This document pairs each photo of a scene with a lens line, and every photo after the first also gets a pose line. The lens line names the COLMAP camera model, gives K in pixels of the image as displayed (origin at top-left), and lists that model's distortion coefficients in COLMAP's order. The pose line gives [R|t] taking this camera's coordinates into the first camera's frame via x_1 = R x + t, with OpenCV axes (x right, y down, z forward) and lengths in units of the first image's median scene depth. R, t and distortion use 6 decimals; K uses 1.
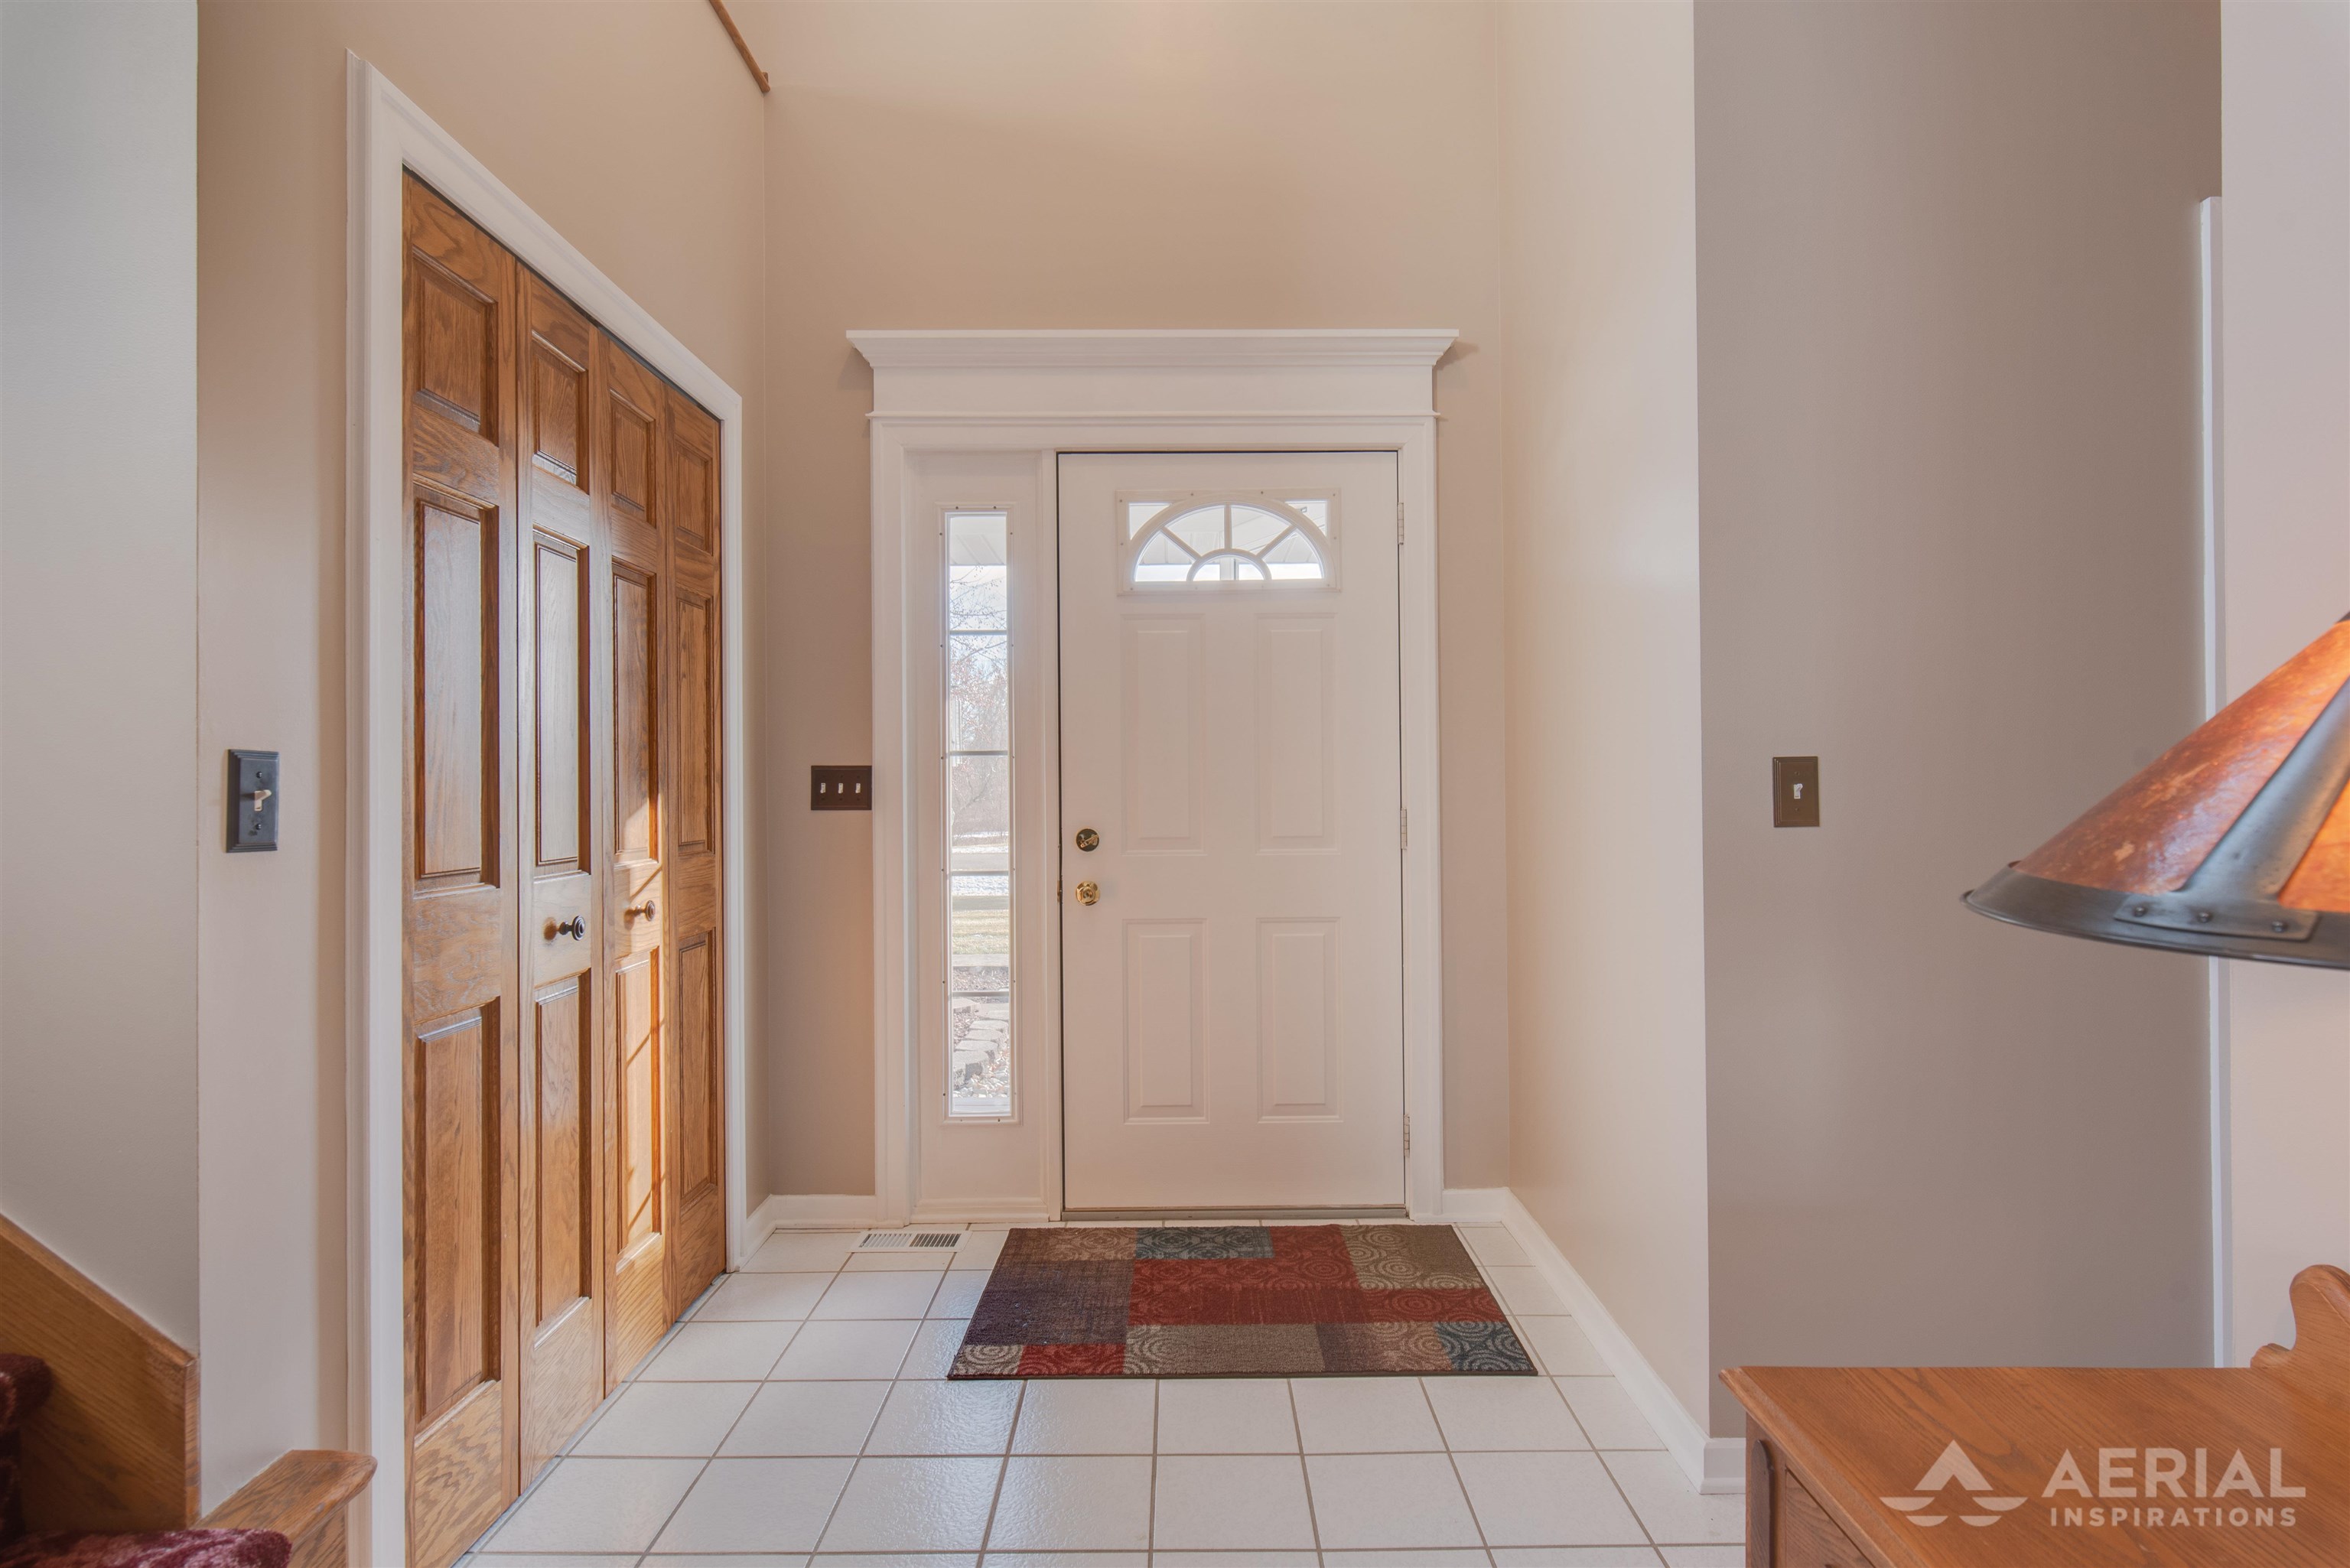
lens RADIAL K [[1186.0, 0, 1179.9], [0, 1186.0, 773.3], [0, 0, 1]] dist [0.003730, -0.002544]
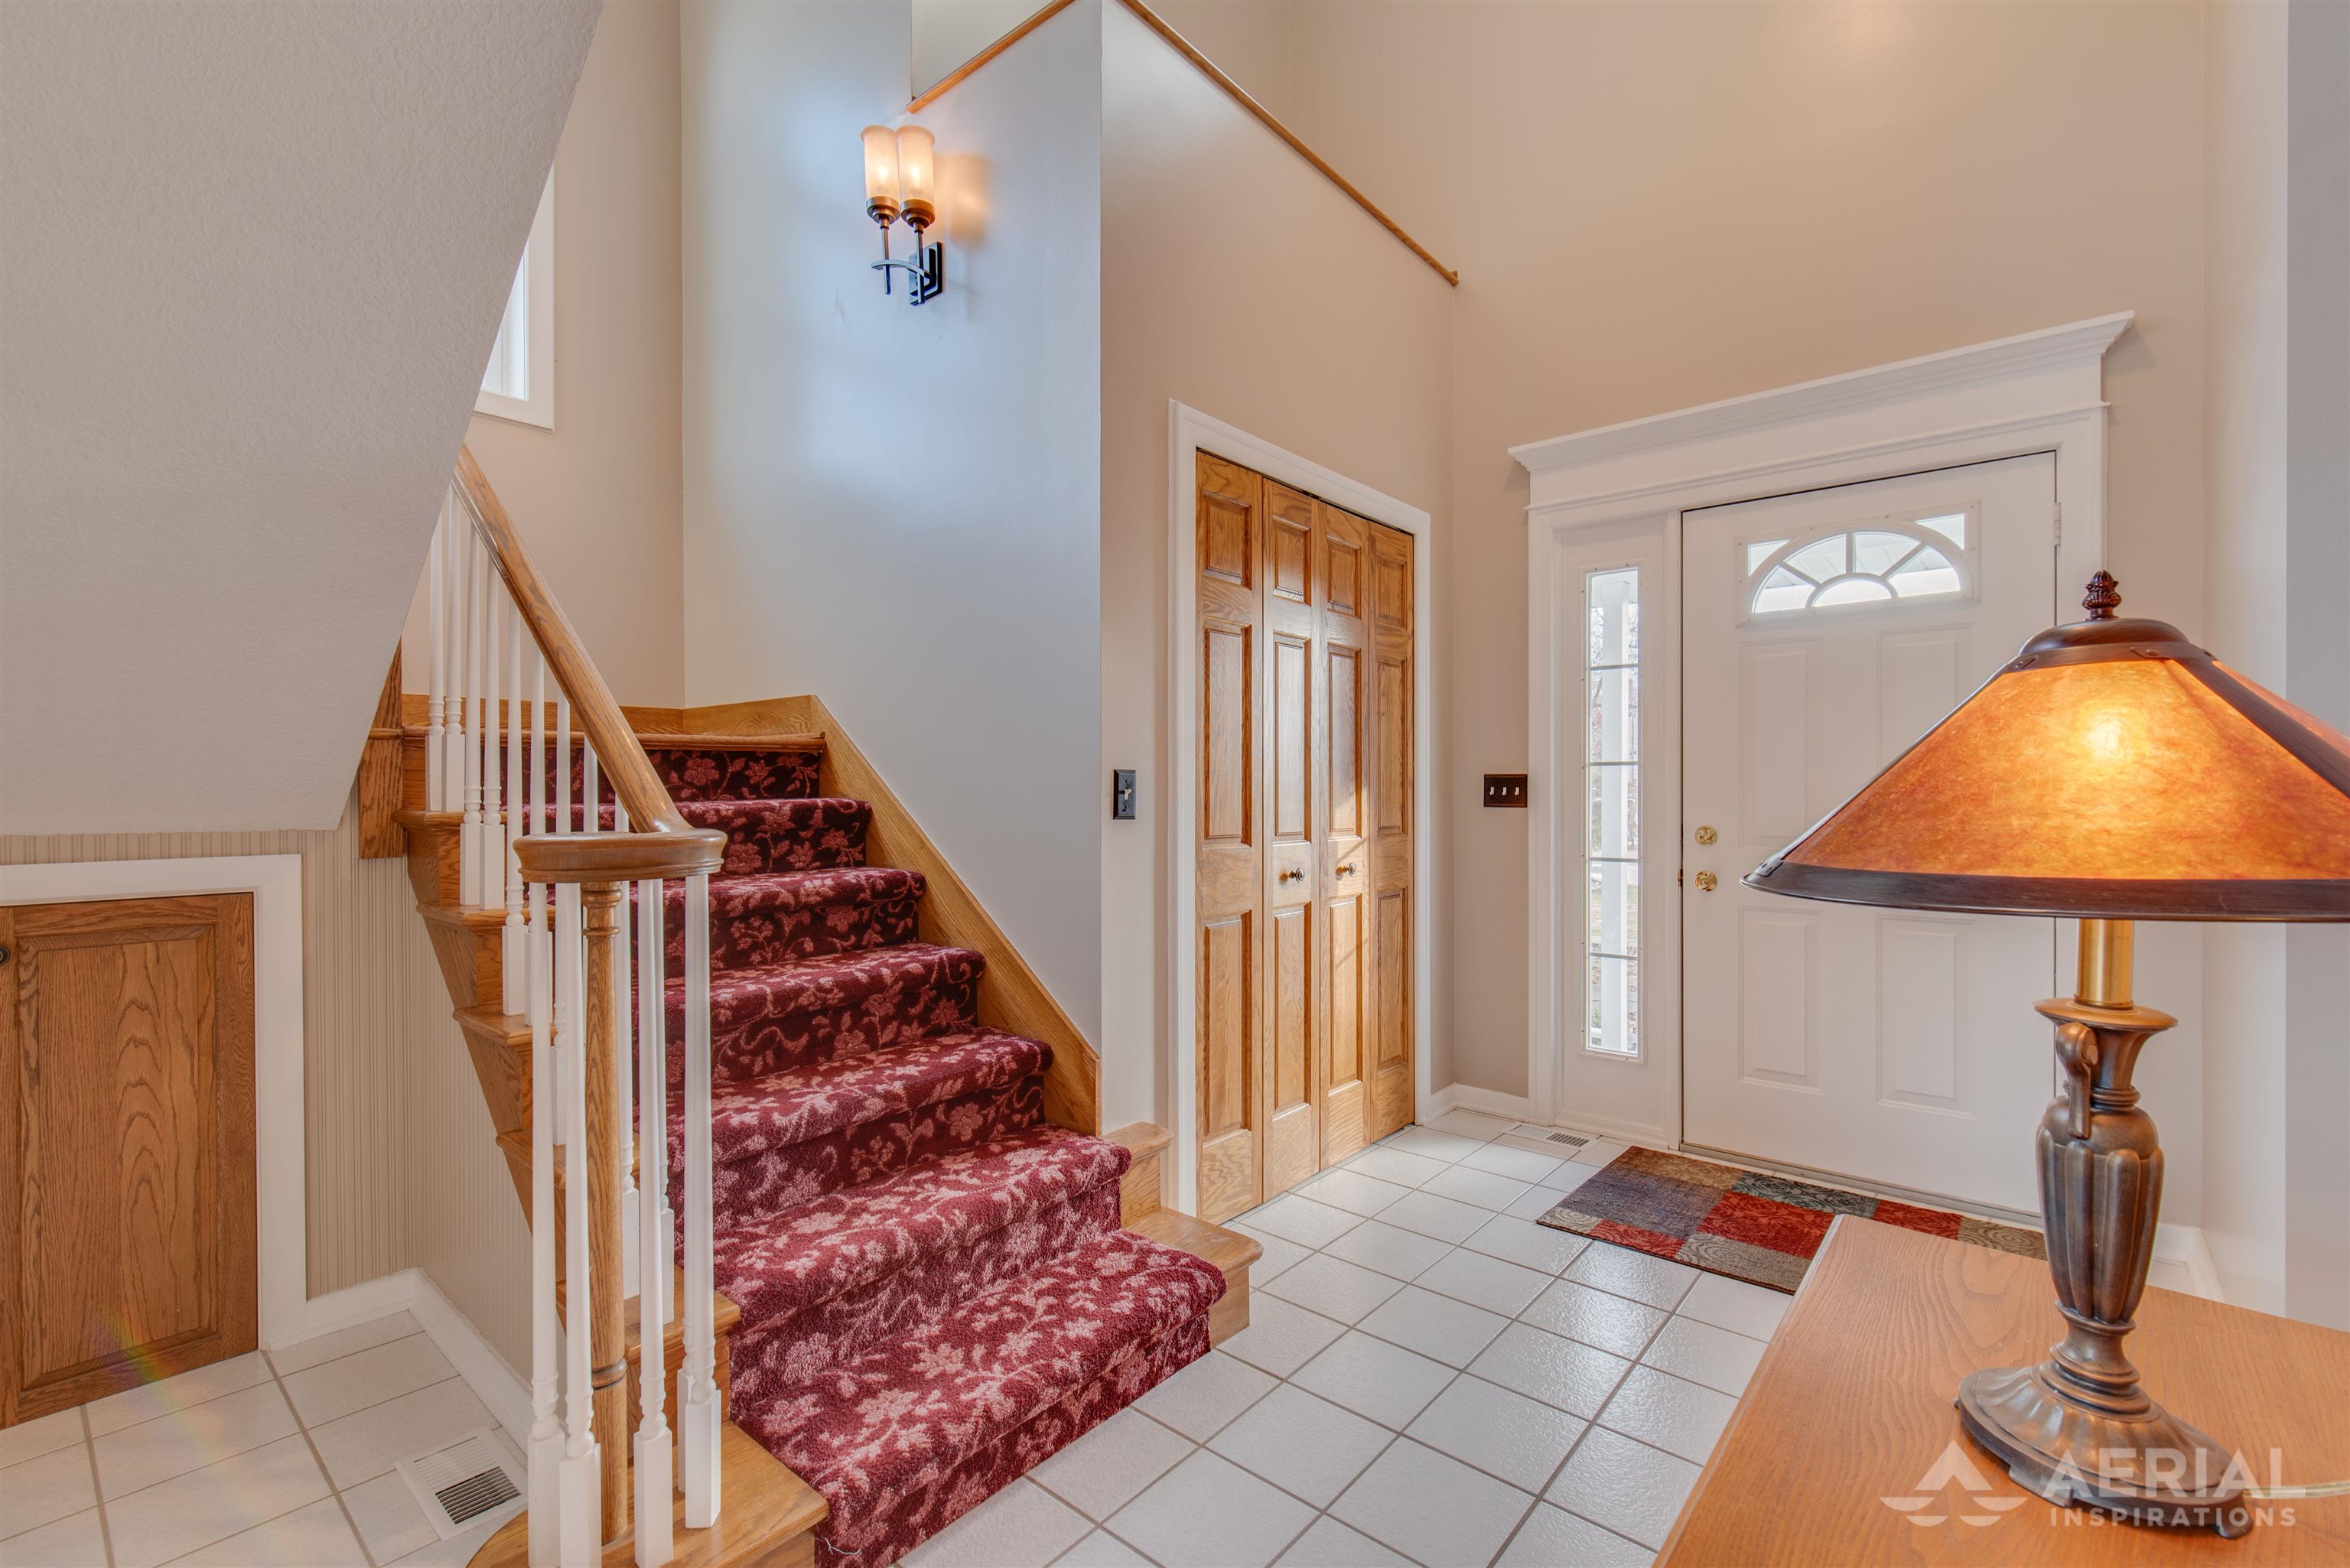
lens RADIAL K [[1012.0, 0, 1175.8], [0, 1012.0, 791.4], [0, 0, 1]] dist [0.000213, -0.000748]
pose [[0.756547, 0.007046, -0.653901, 0.212217], [0.001190, 0.999925, 0.012151, -0.001632], [0.653938, -0.009971, 0.756483, -0.127299]]
